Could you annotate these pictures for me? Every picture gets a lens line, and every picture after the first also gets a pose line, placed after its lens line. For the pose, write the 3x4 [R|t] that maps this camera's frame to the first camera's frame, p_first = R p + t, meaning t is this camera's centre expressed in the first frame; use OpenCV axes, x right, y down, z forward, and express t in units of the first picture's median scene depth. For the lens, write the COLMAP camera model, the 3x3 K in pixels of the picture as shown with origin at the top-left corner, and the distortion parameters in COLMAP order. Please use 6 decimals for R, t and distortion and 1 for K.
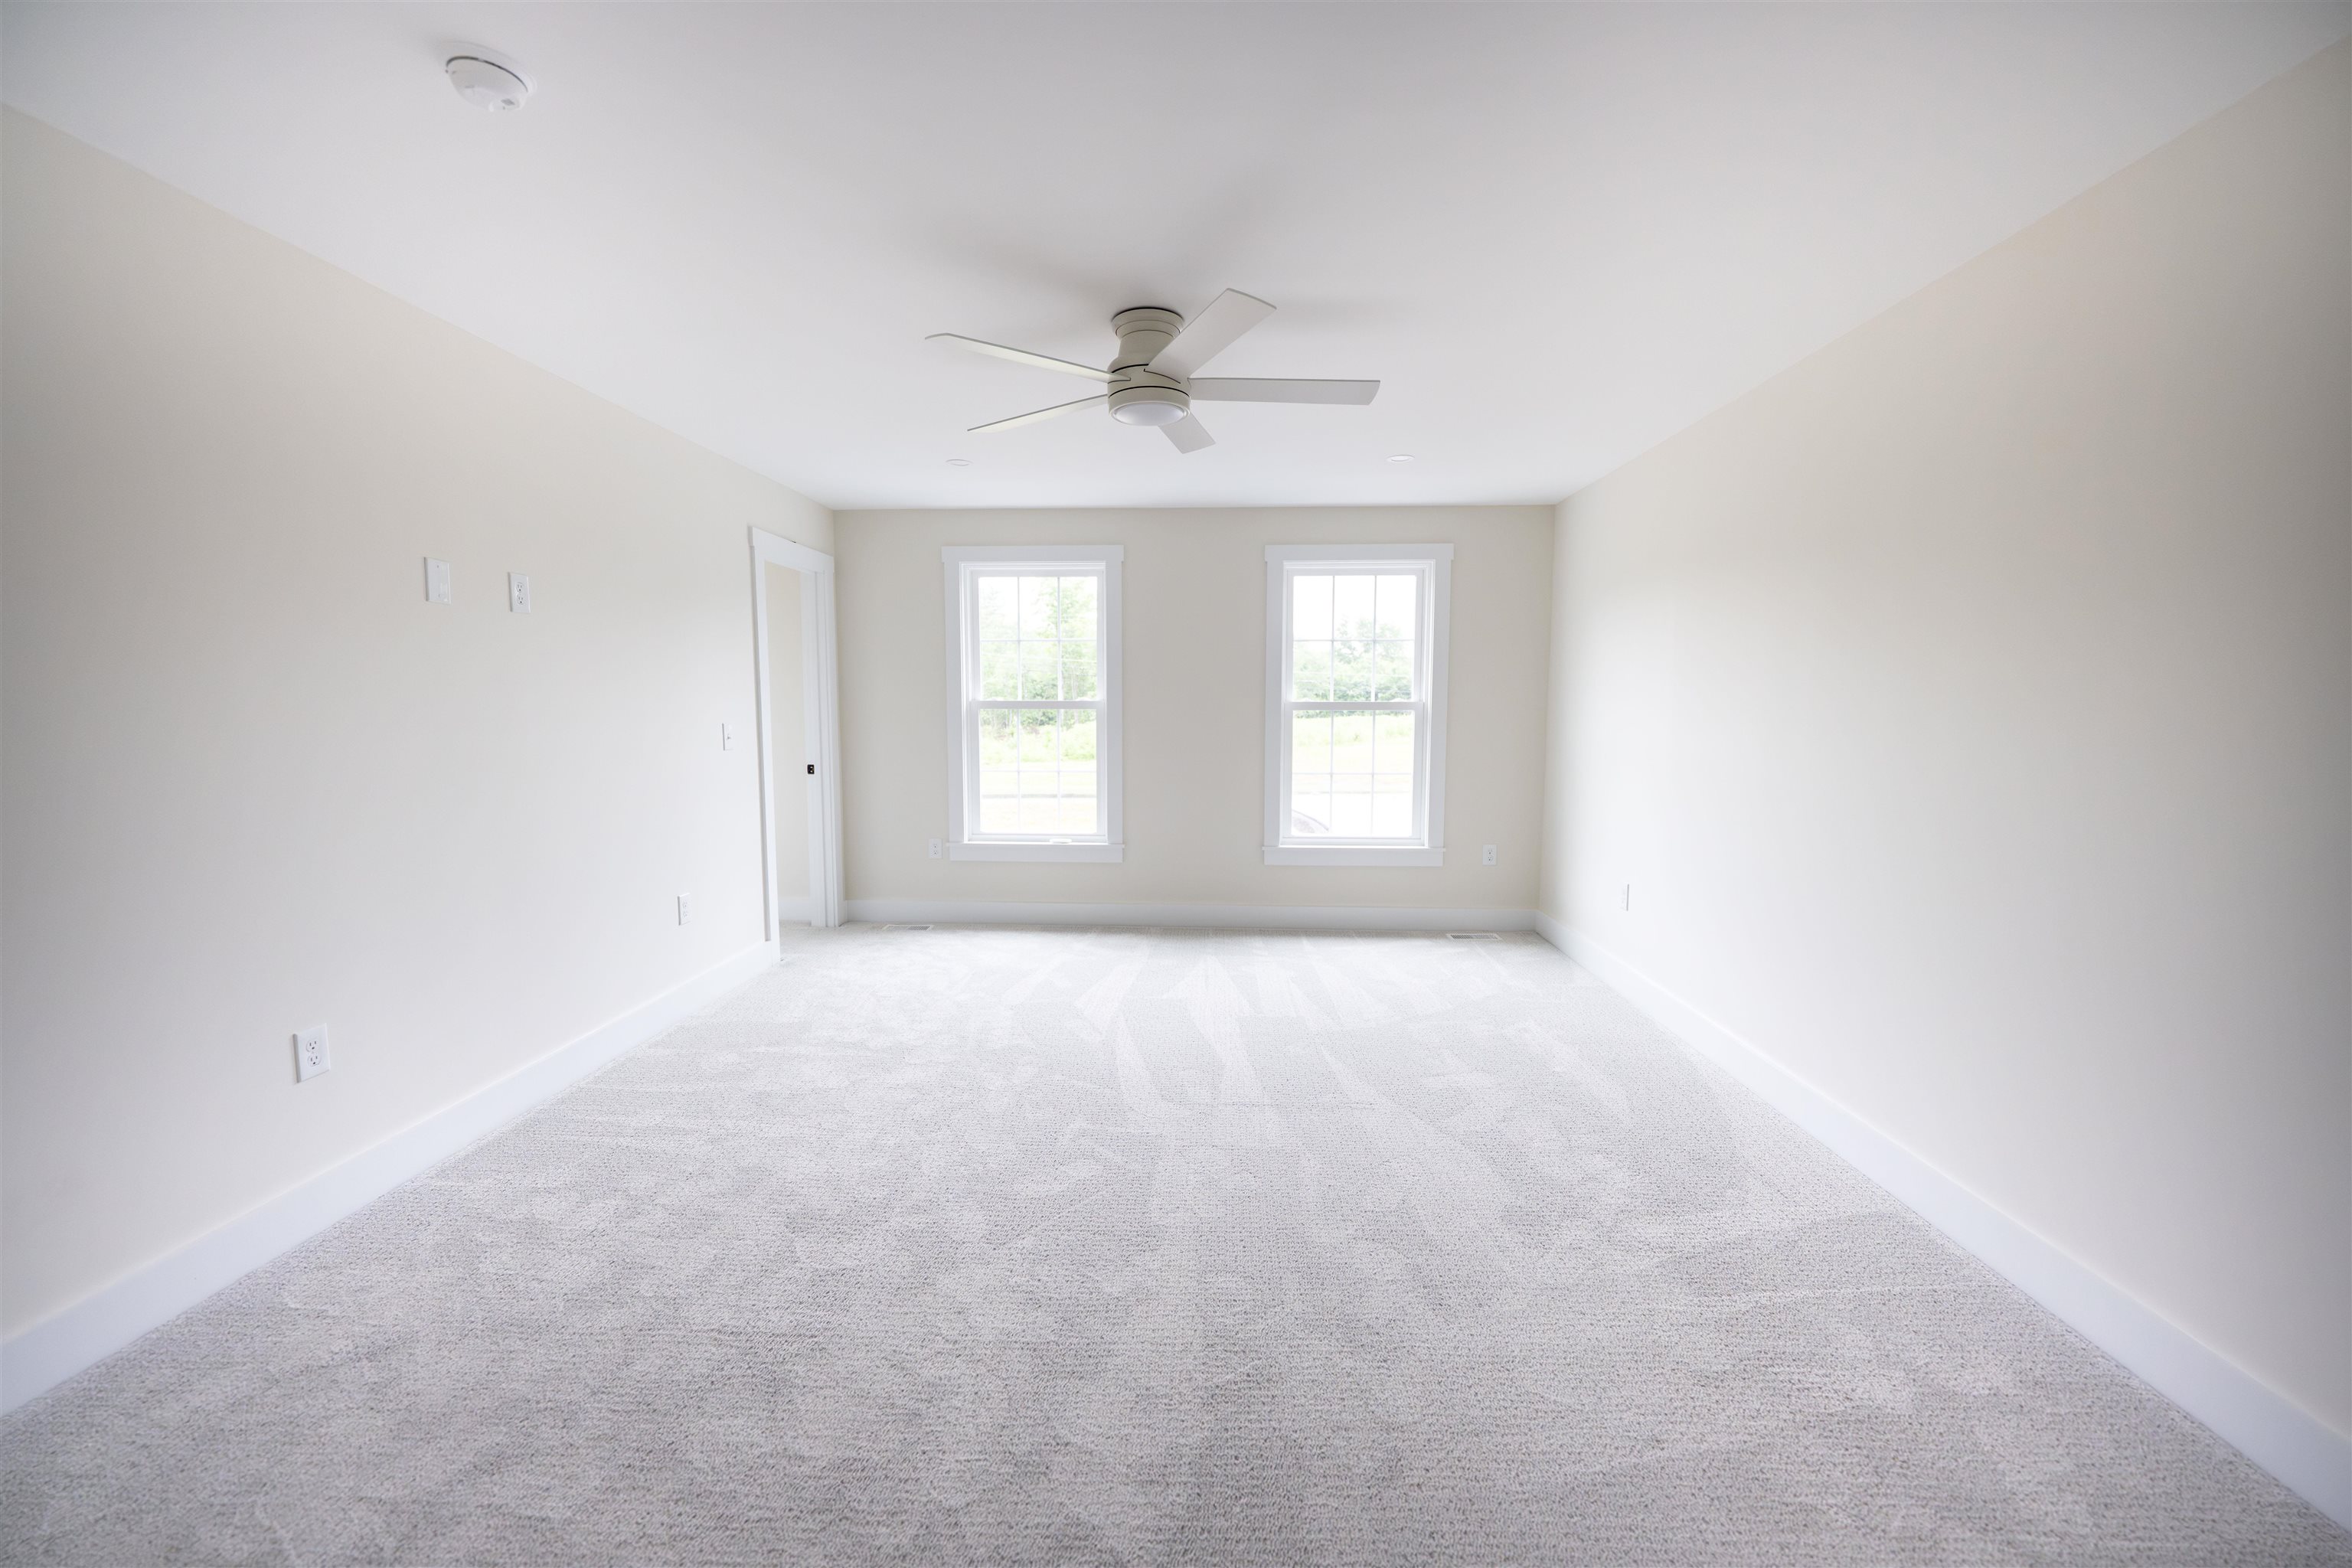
lens RADIAL K [[816.3, 0, 1232.7], [0, 816.3, 773.5], [0, 0, 1]] dist [0.003723, -0.000022]
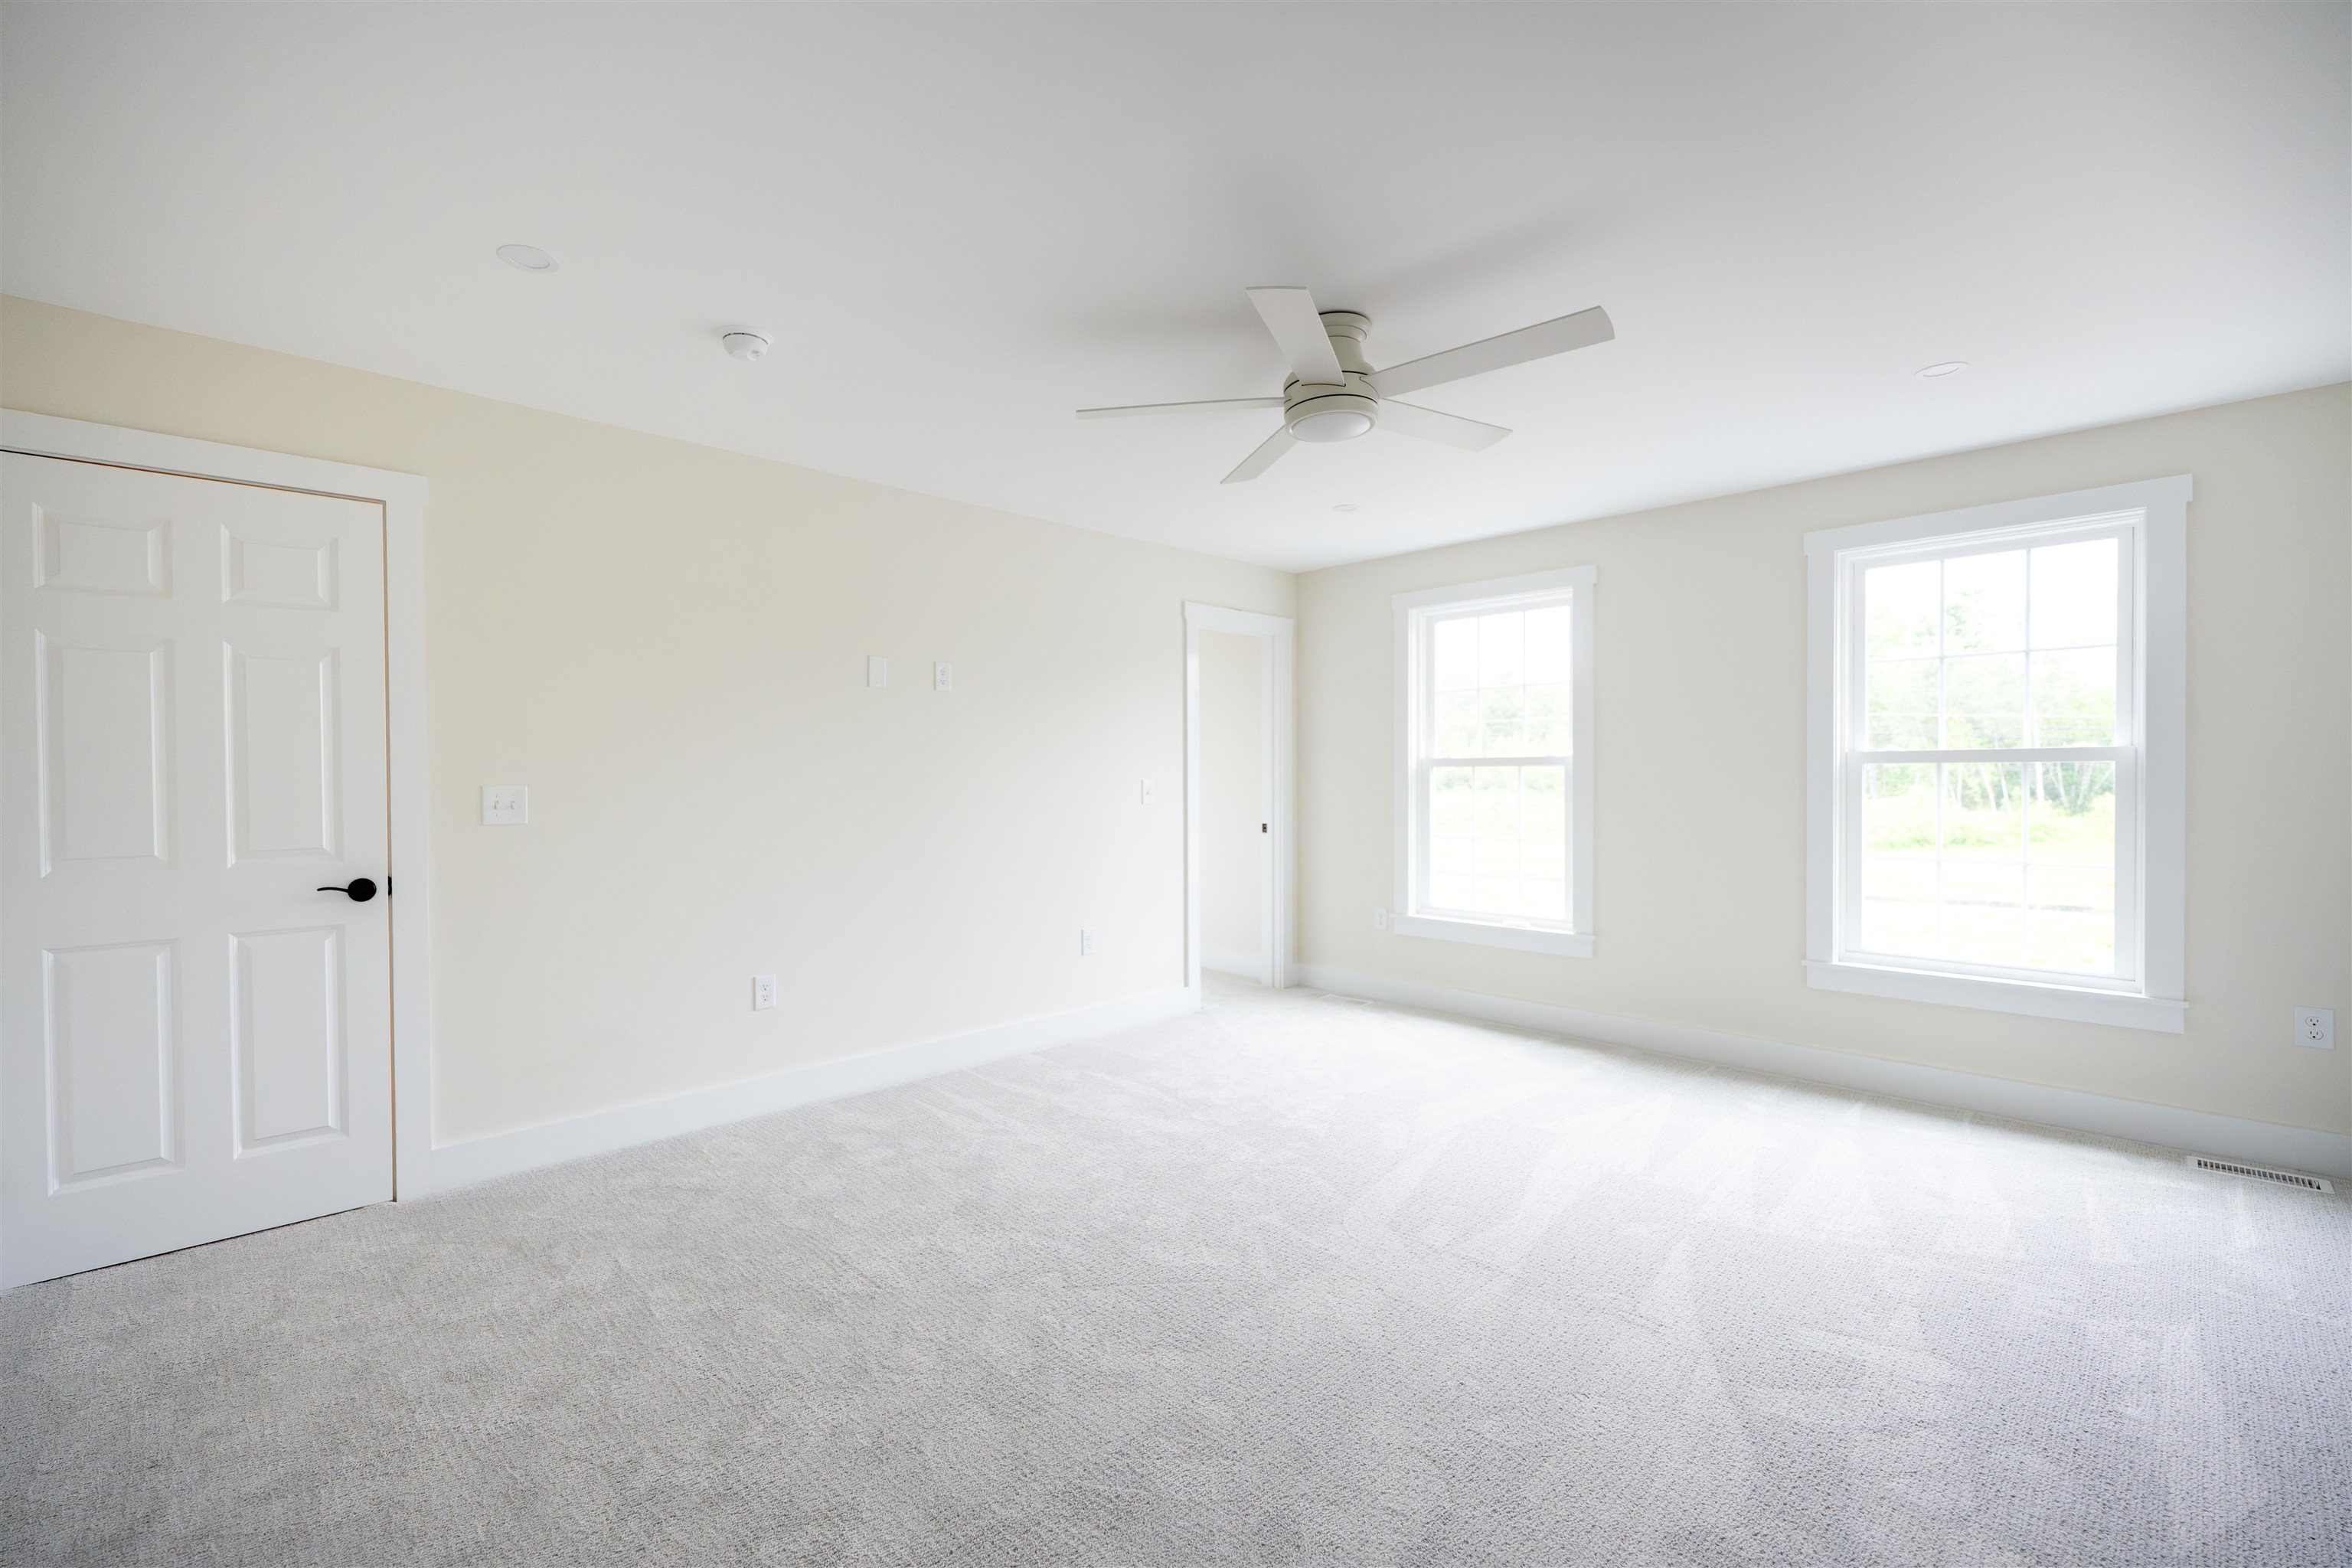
lens RADIAL K [[926.6, 0, 1176.9], [0, 926.6, 776.5], [0, 0, 1]] dist [0.005721, -0.000225]
pose [[0.764511, -0.005102, -0.644591, 0.202711], [-0.043895, 0.997235, -0.059955, 0.006808], [0.643115, 0.074131, 0.762173, 0.063955]]
